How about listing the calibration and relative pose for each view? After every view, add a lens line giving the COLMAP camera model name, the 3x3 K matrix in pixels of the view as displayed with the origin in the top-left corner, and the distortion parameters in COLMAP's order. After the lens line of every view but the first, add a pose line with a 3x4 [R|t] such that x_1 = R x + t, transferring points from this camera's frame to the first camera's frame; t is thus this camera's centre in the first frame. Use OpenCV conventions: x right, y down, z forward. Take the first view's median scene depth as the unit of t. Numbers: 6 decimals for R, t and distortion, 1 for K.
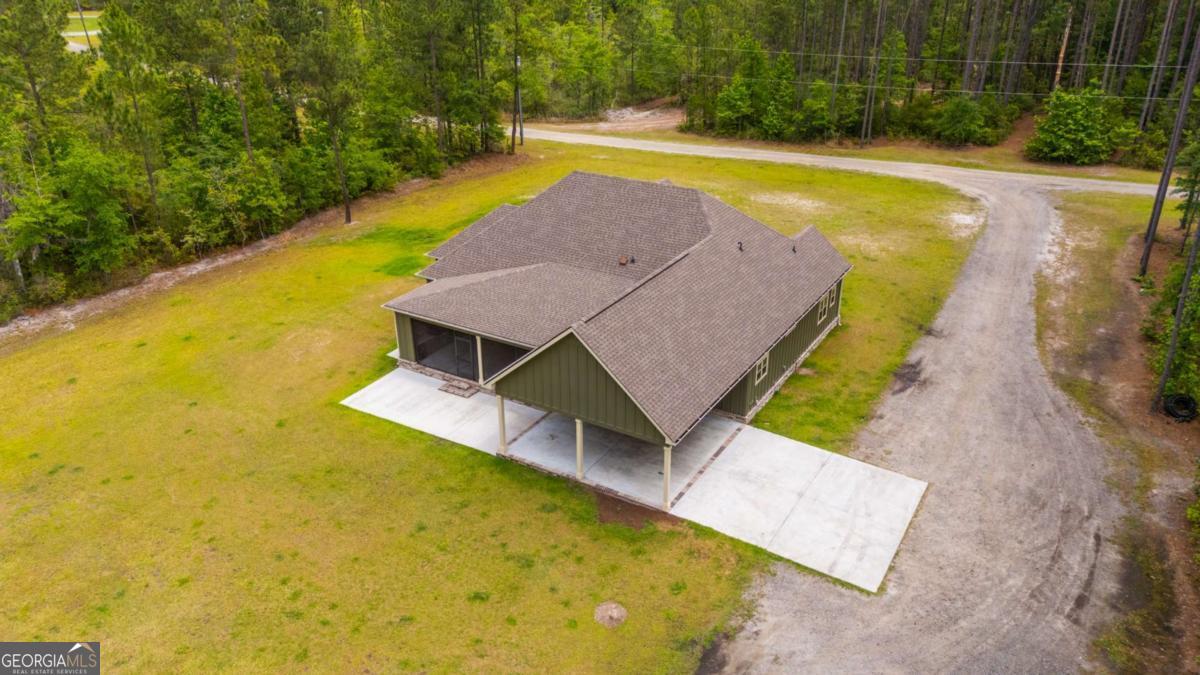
lens RADIAL K [[880.5, 0, 603.0], [0, 880.5, 338.0], [0, 0, 1]] dist [0.063500, -0.054292]
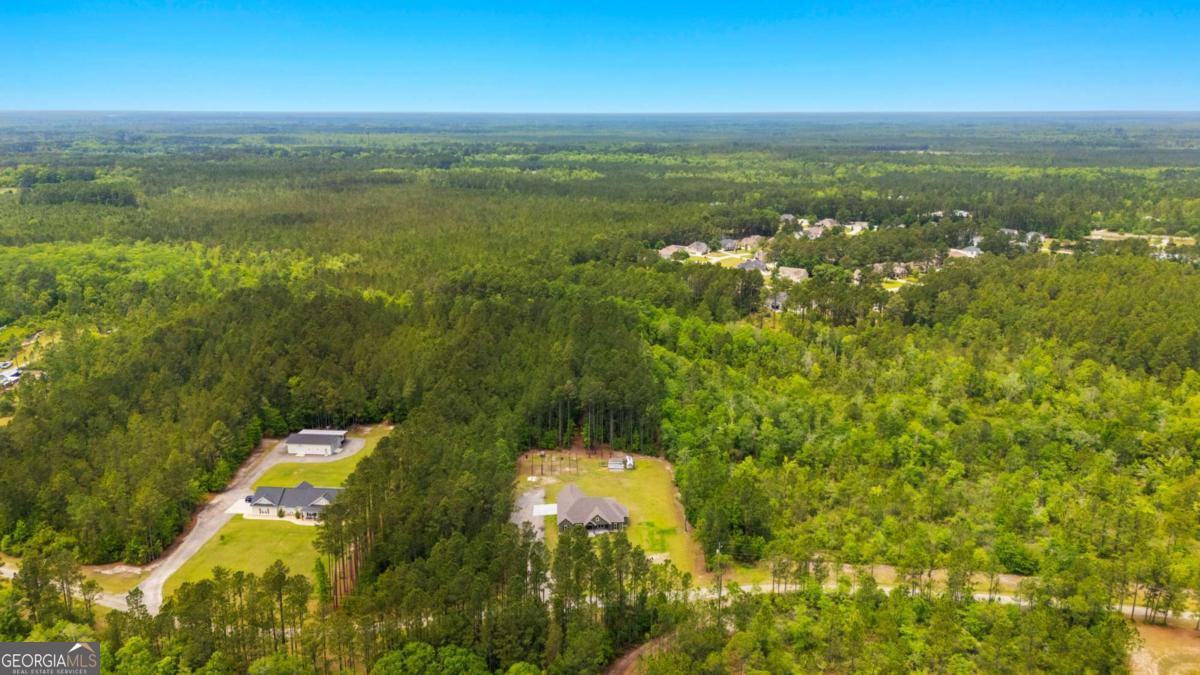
lens RADIAL K [[880.5, 0, 603.4], [0, 880.5, 339.2], [0, 0, 1]] dist [0.063500, -0.054292]
pose [[-0.824404, 0.147263, -0.546508, 3.184370], [-0.237175, 0.786817, 0.569795, -4.621538], [0.513912, 0.599360, -0.613728, 4.239634]]
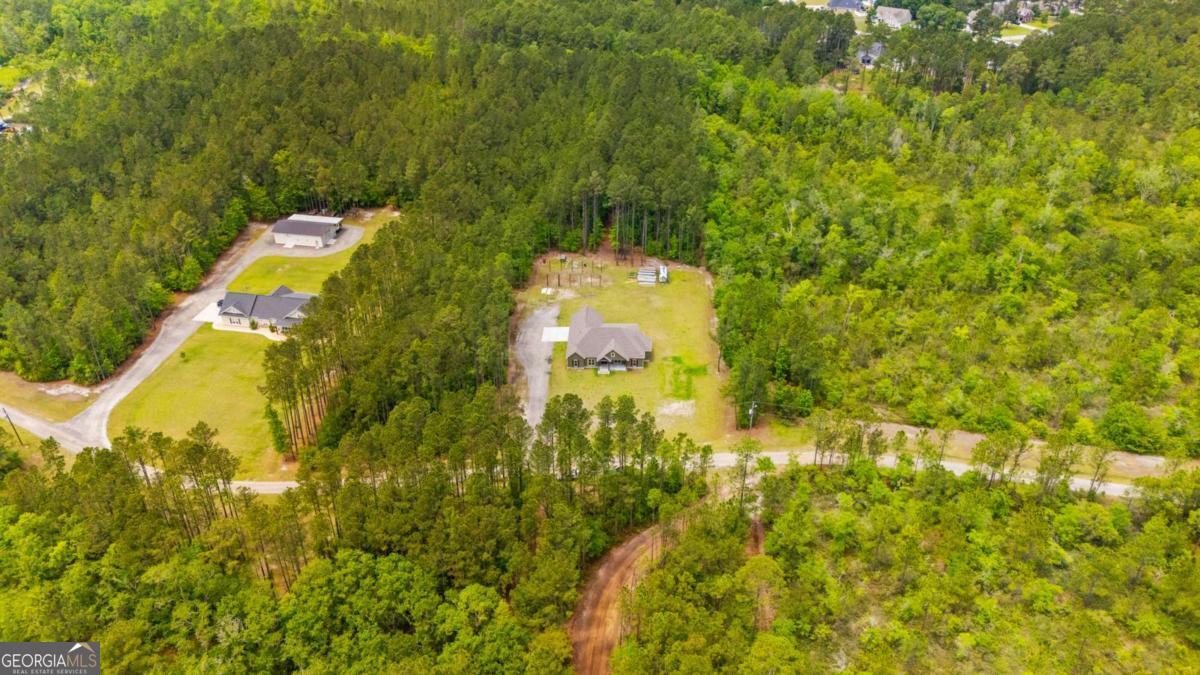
lens RADIAL K [[880.5, 0, 603.6], [0, 880.5, 344.8], [0, 0, 1]] dist [0.063500, -0.054292]
pose [[-0.870454, 0.264362, -0.415238, 2.220868], [-0.203759, 0.574386, 0.792820, -4.221463], [0.448098, 0.774722, -0.446111, 3.429744]]
